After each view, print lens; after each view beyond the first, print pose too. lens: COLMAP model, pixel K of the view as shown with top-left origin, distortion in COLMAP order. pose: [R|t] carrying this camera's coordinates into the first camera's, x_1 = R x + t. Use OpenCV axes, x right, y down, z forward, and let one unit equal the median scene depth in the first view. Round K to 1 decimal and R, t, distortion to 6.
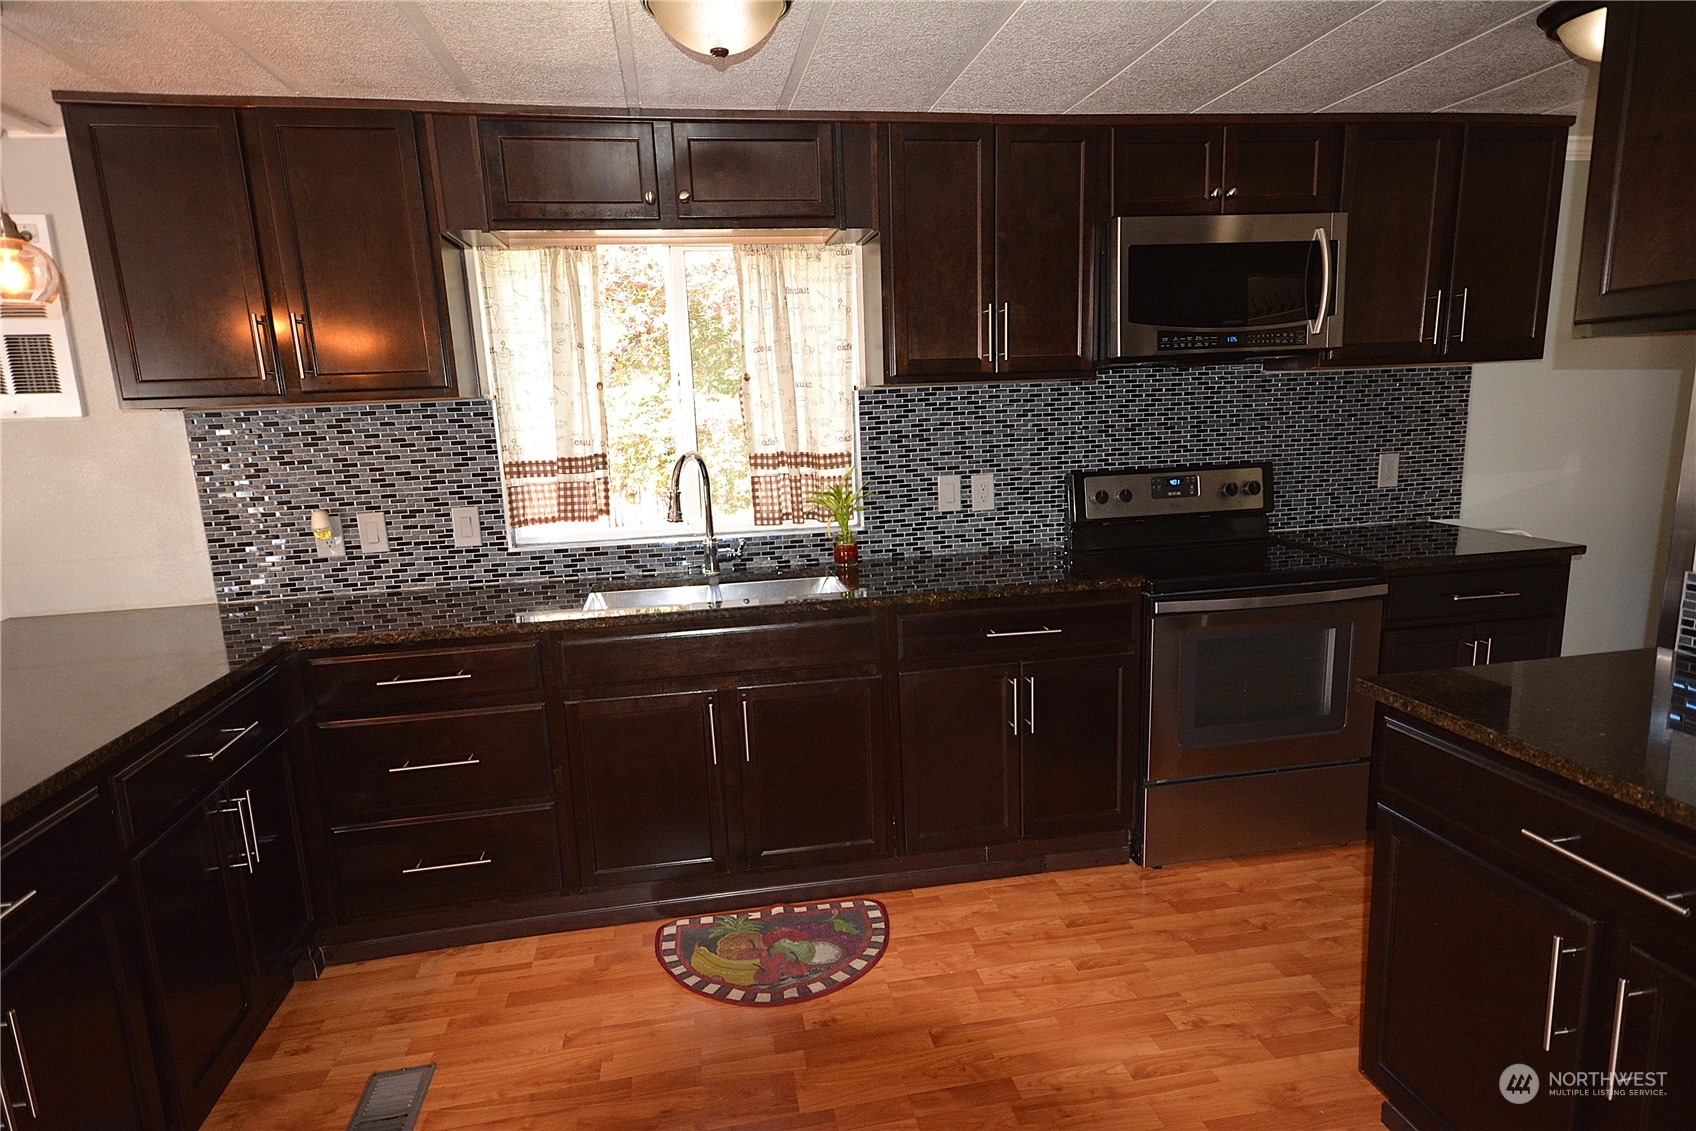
lens RADIAL K [[912.9, 0, 840.8], [0, 912.9, 584.5], [0, 0, 1]] dist [0.007285, 0.002973]
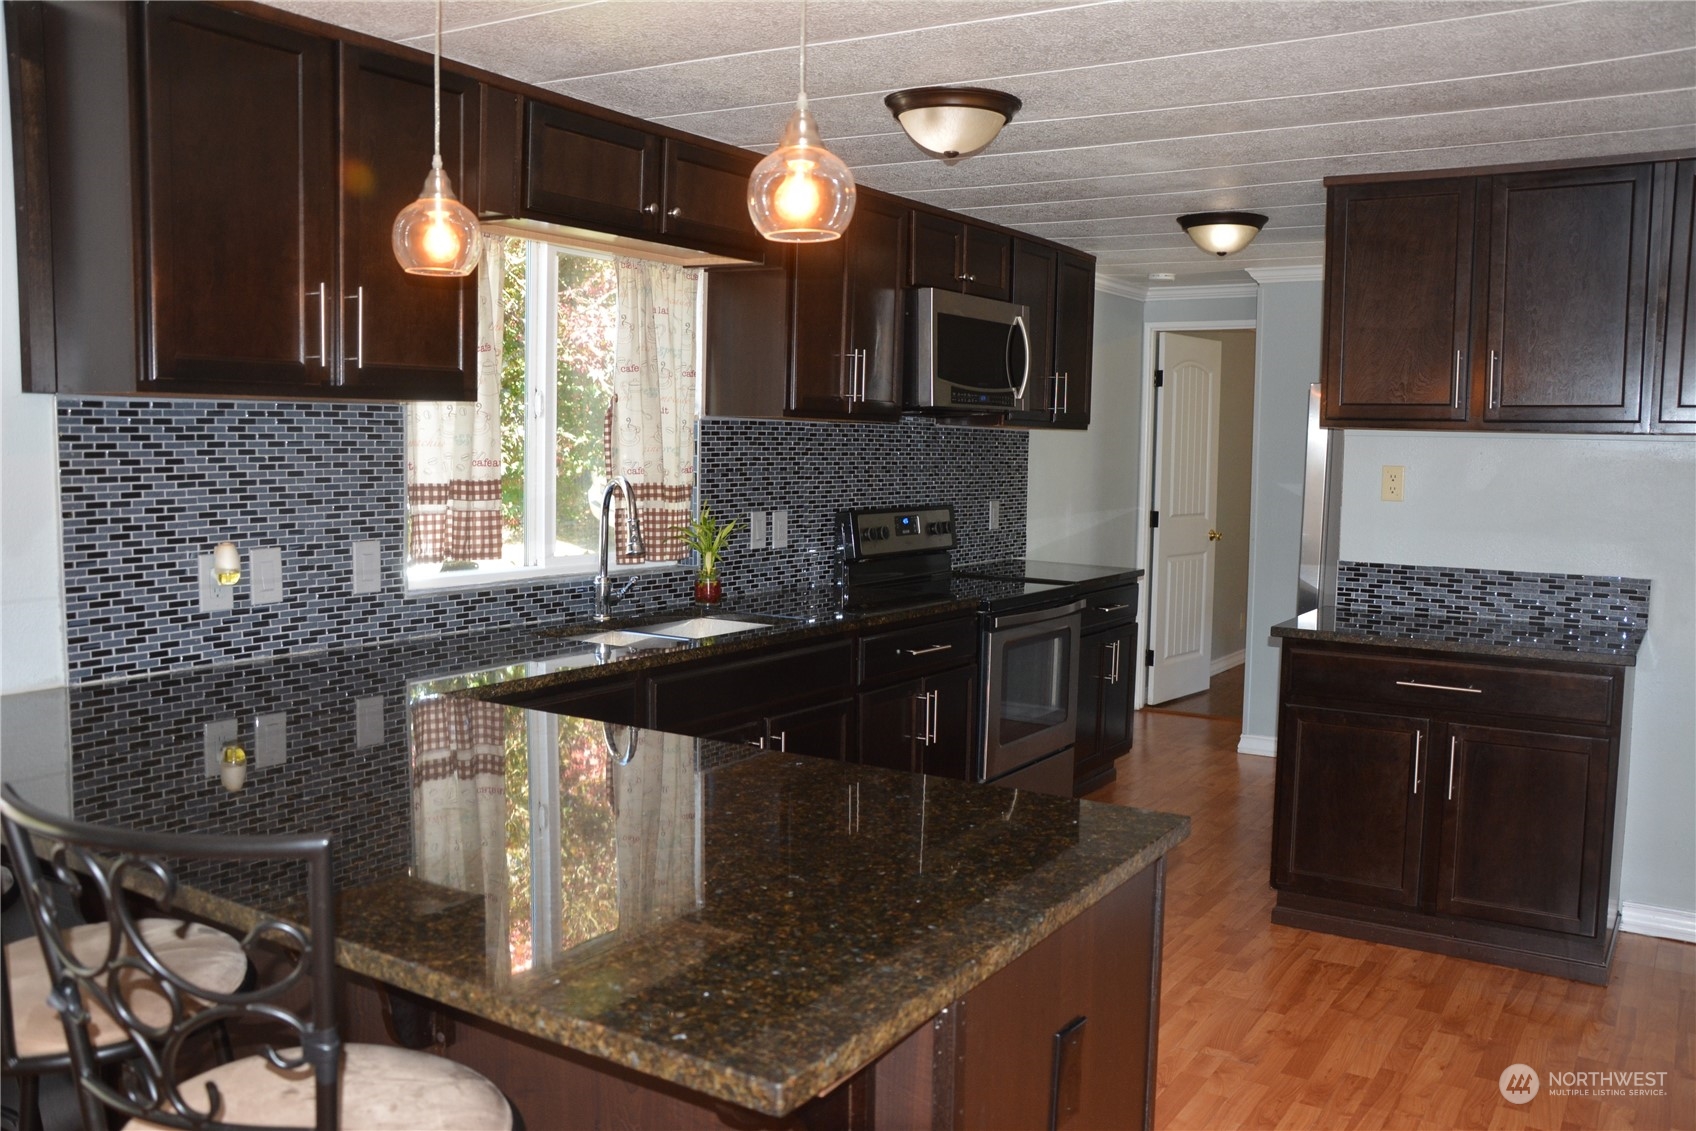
lens RADIAL K [[1354.7, 0, 872.8], [0, 1354.7, 582.6], [0, 0, 1]] dist [-0.121573, 0.081206]
pose [[0.681979, -0.024193, 0.730972, -0.921773], [0.097295, 0.993571, -0.057890, 0.054151], [-0.724872, 0.110599, 0.679948, -0.057194]]
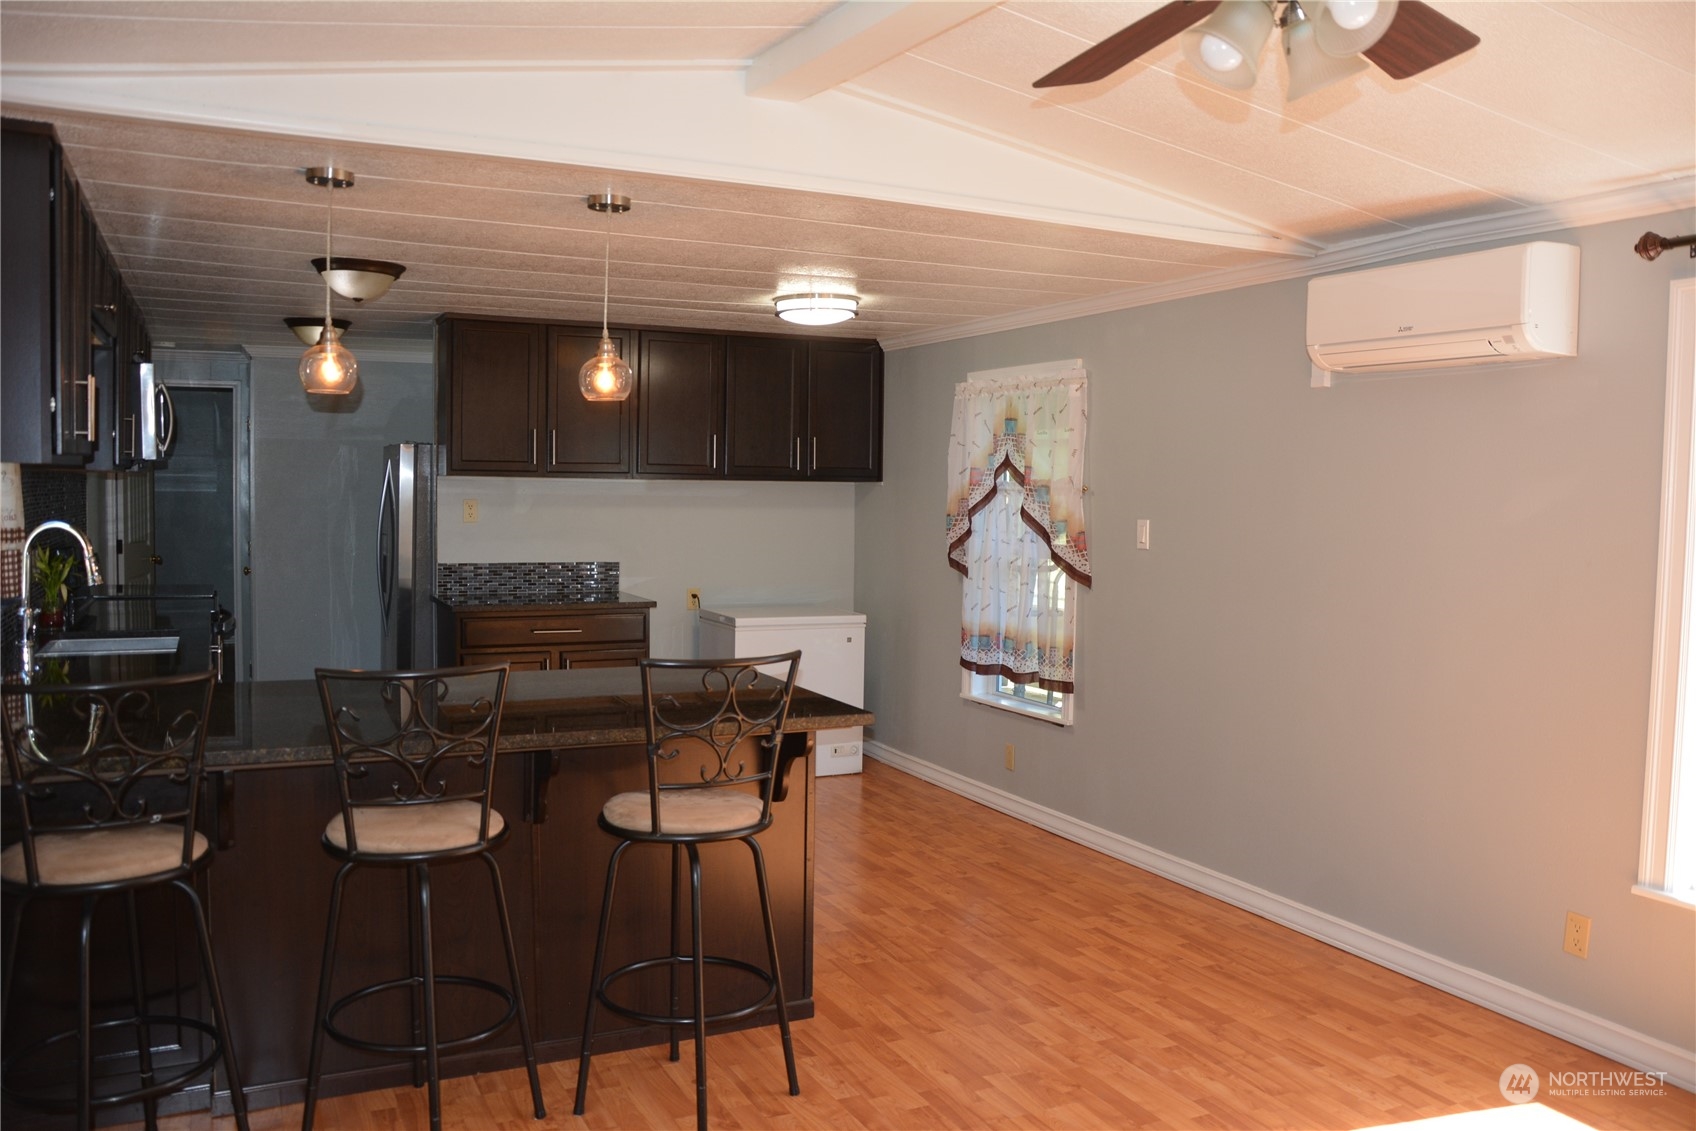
lens RADIAL K [[1354.7, 0, 834.5], [0, 1354.7, 580.9], [0, 0, 1]] dist [-0.121573, 0.081206]
pose [[-0.258044, -0.031512, 0.965619, -1.786529], [0.177447, 0.980920, 0.079430, -0.038813], [-0.949698, 0.191843, -0.247529, 0.514796]]
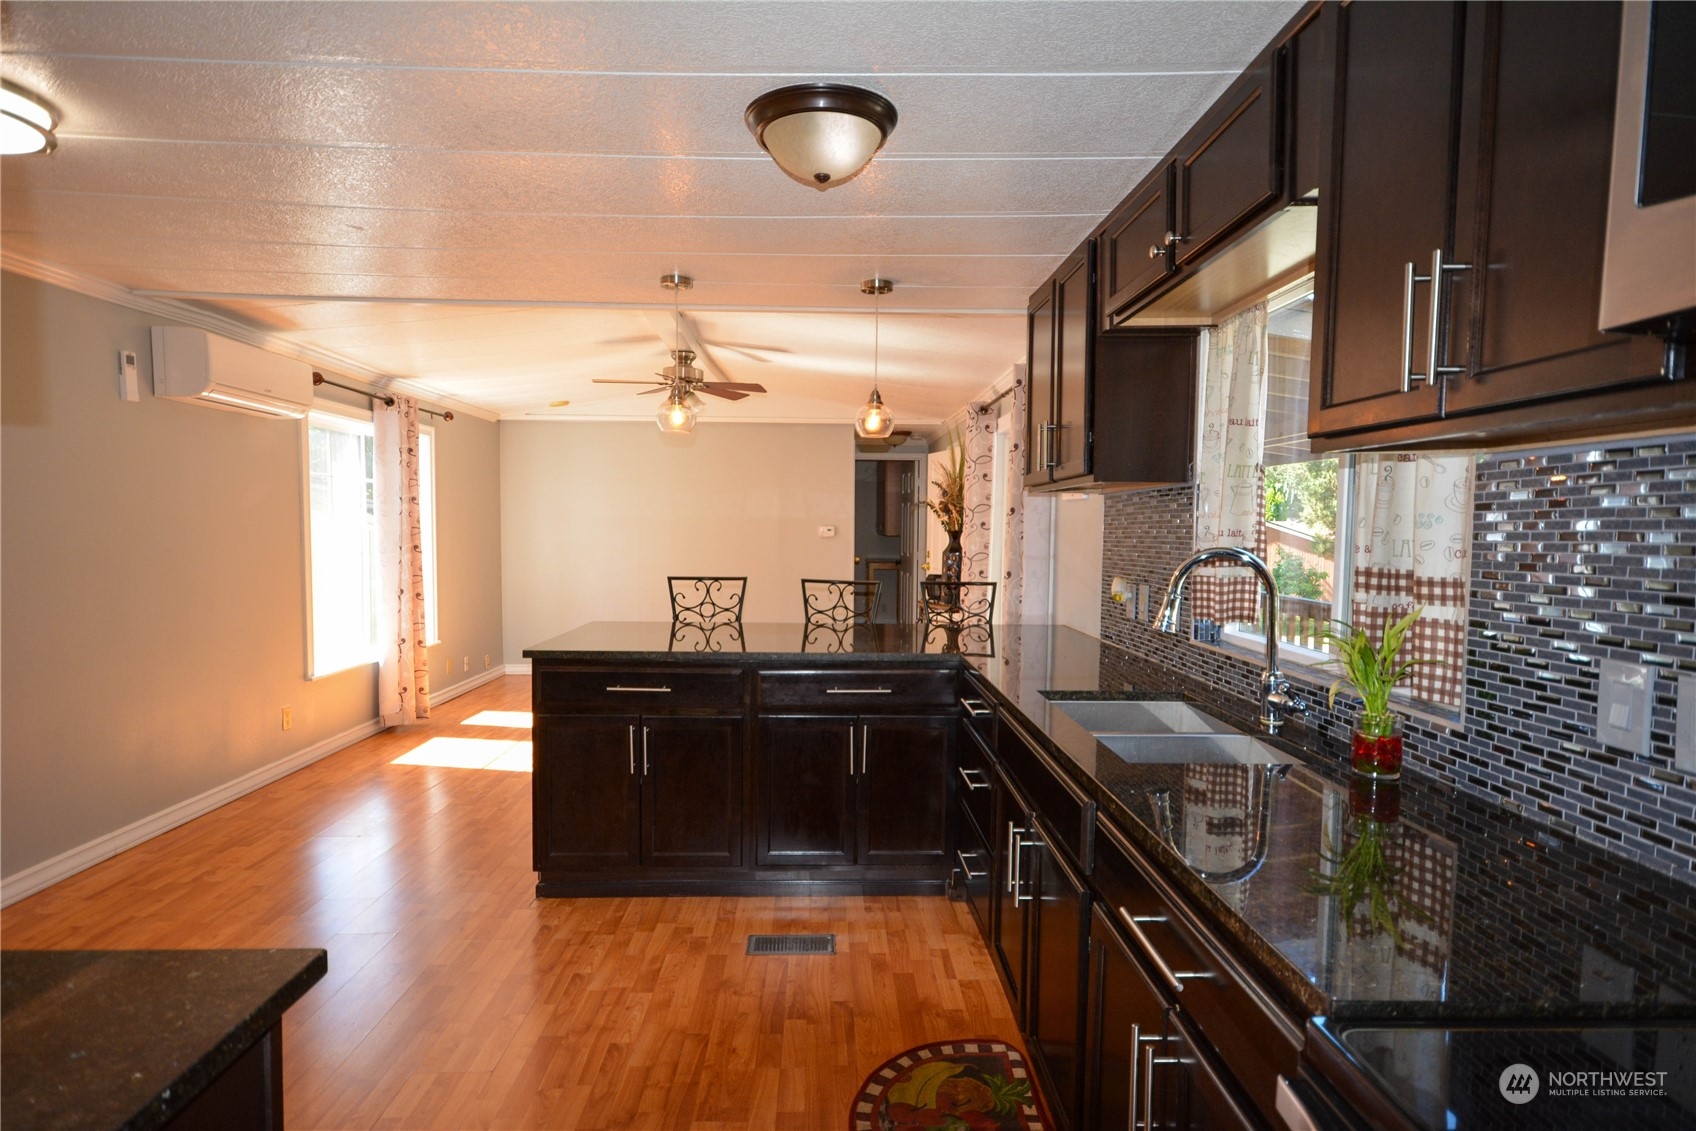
lens RADIAL K [[912.9, 0, 852.8], [0, 912.9, 572.1], [0, 0, 1]] dist [0.007285, 0.002973]
pose [[-0.149296, 0.090836, -0.984611, 0.621598], [-0.194190, 0.973686, 0.119273, -0.153068], [0.969536, 0.209009, -0.127728, 0.771469]]
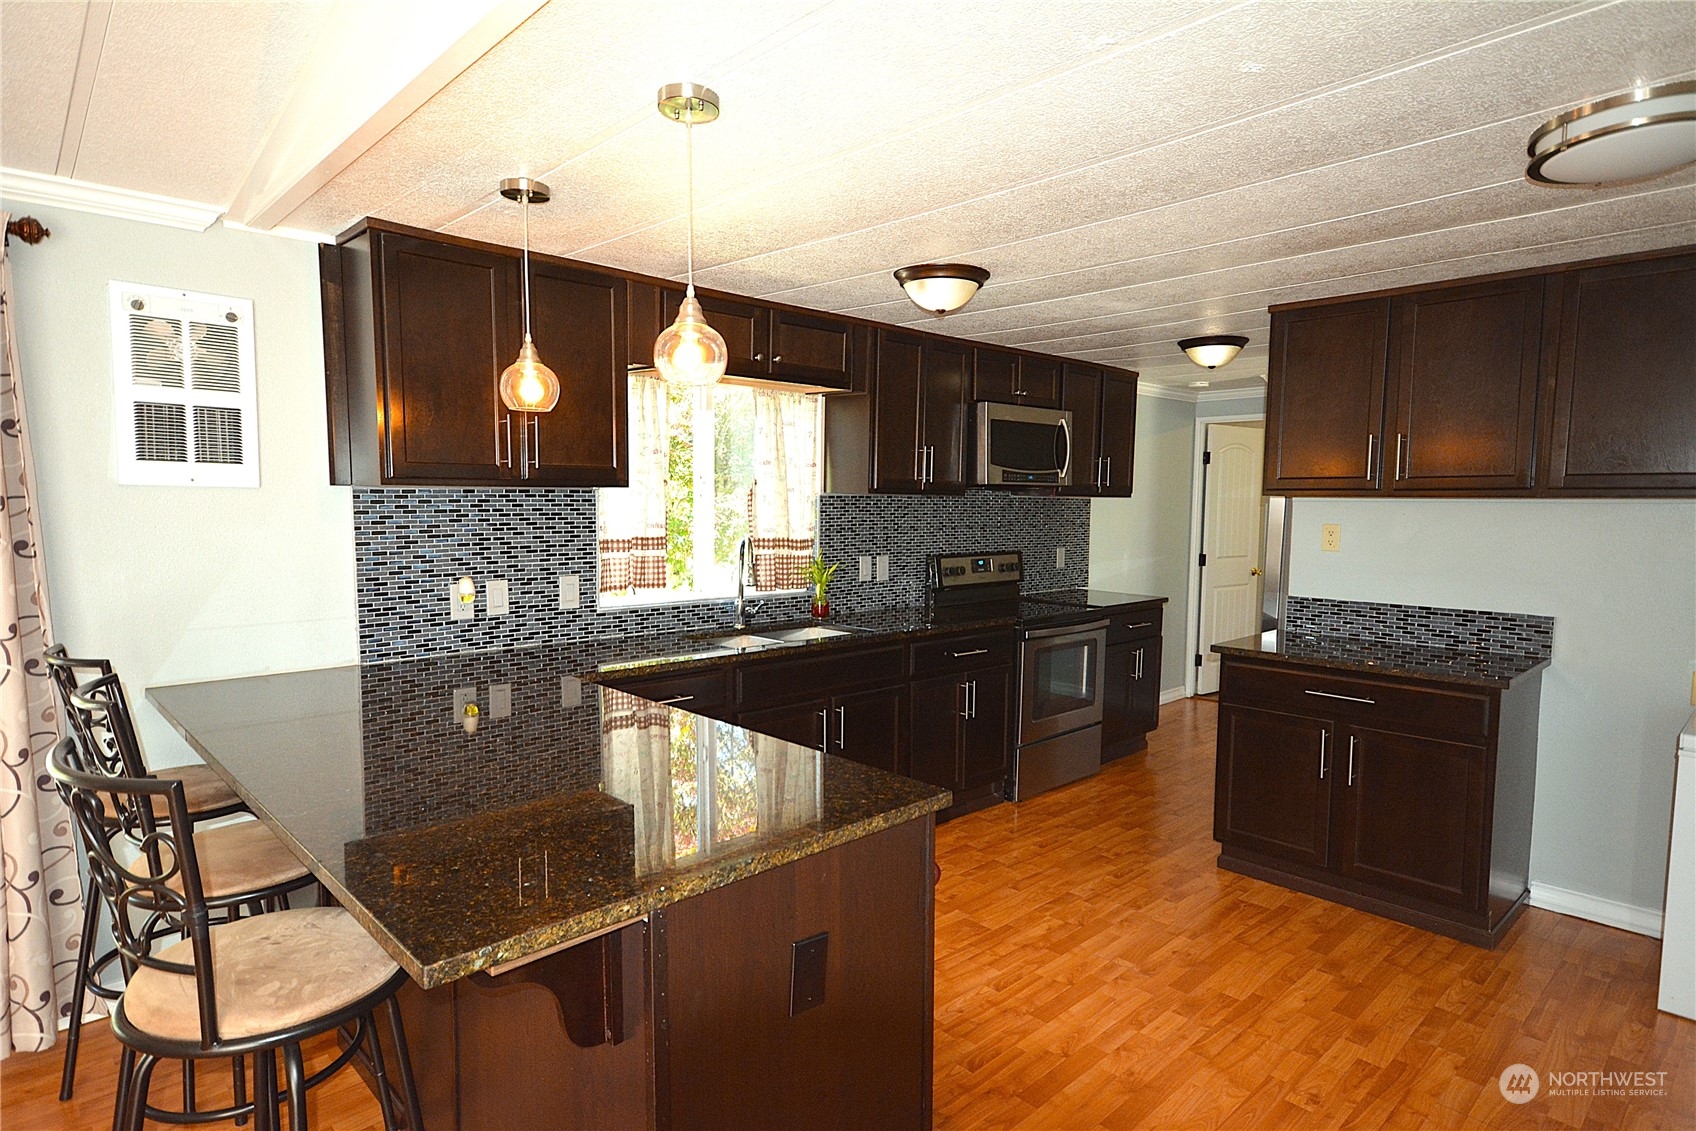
lens RADIAL K [[912.9, 0, 858.6], [0, 912.9, 582.8], [0, 0, 1]] dist [0.007285, 0.002973]
pose [[0.834002, -0.003252, 0.551752, -0.744286], [0.064308, 0.993740, -0.091347, 0.057425], [-0.548001, 0.111666, 0.828991, -0.197553]]
